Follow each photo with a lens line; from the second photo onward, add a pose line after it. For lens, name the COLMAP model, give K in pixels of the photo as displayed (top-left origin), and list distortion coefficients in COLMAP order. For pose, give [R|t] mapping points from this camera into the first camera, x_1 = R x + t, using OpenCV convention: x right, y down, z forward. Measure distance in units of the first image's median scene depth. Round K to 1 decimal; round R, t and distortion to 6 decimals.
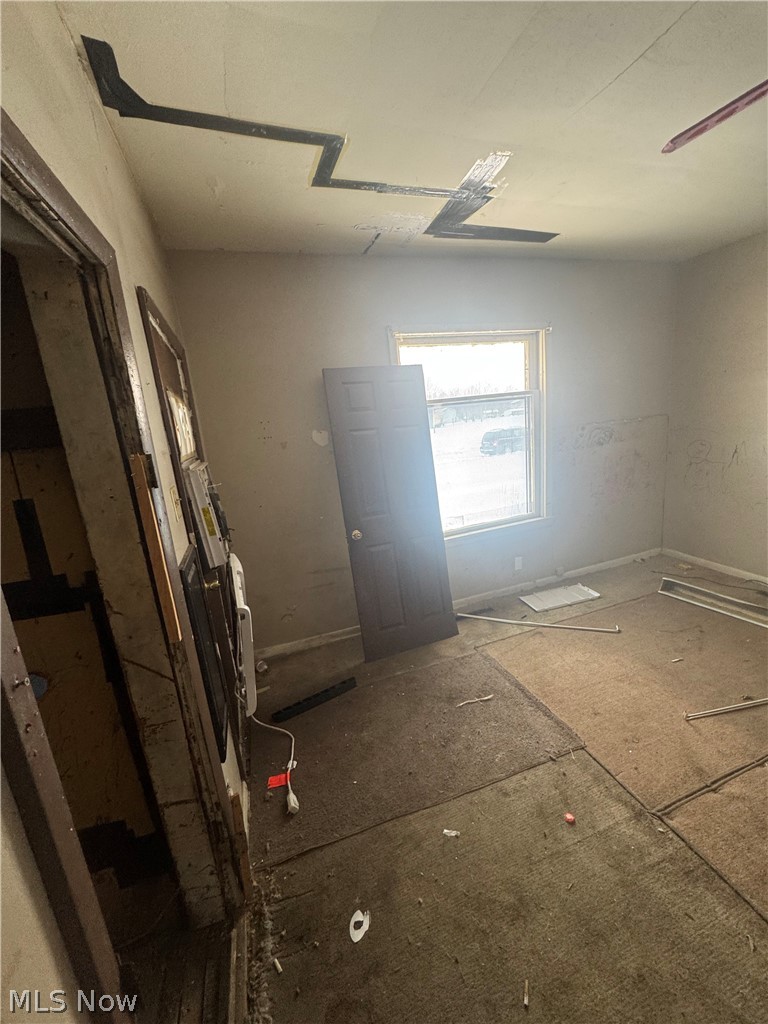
lens RADIAL K [[409.1, 0, 386.3], [0, 409.1, 512.7], [0, 0, 1]] dist [-0.002602, 0.000860]
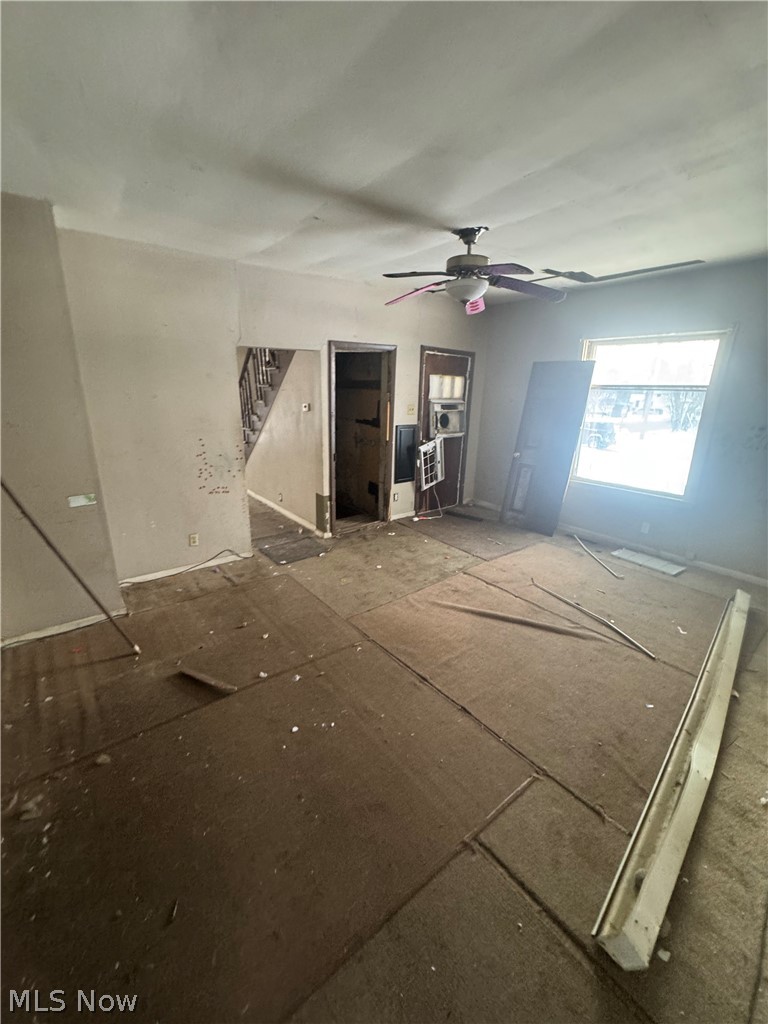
lens RADIAL K [[409.1, 0, 386.0], [0, 409.1, 512.8], [0, 0, 1]] dist [-0.002602, 0.000860]
pose [[0.330067, 0.374201, -0.866620, 1.368167], [-0.261229, 0.918425, 0.297077, -0.094863], [0.907092, 0.128331, 0.400893, -0.231666]]
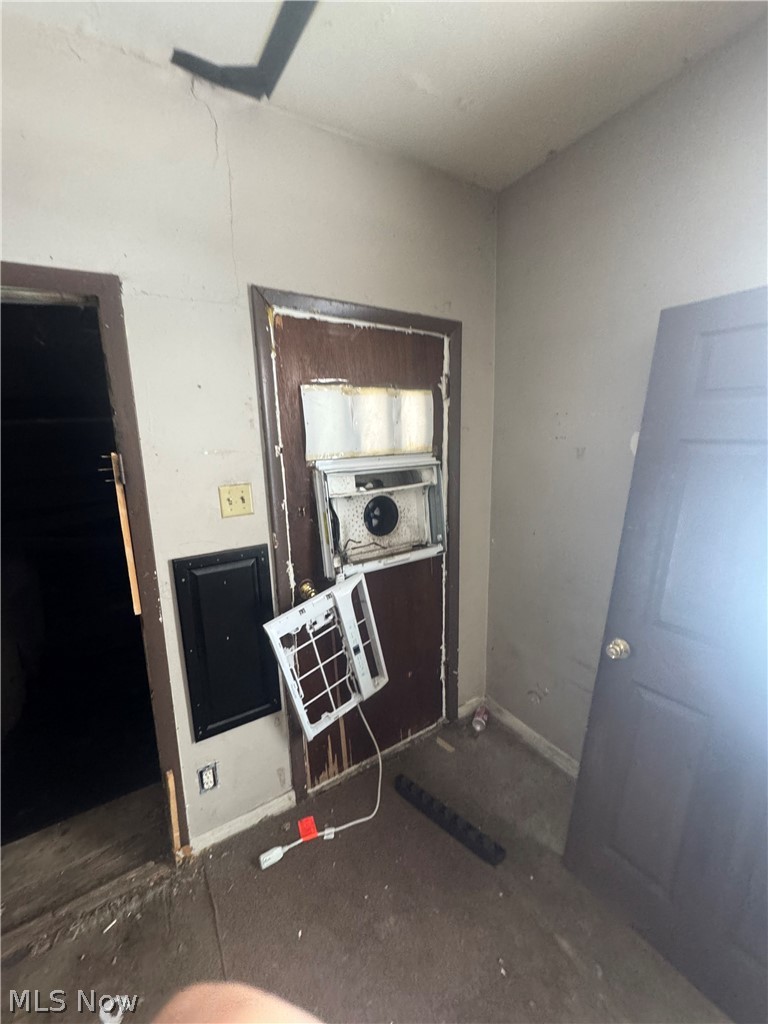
lens RADIAL K [[409.1, 0, 383.1], [0, 409.1, 512.4], [0, 0, 1]] dist [-0.002602, 0.000860]
pose [[0.226963, 0.271811, -0.935204, 0.273933], [-0.206532, 0.951856, 0.226528, -0.151421], [0.951752, 0.141736, 0.272174, 0.541190]]
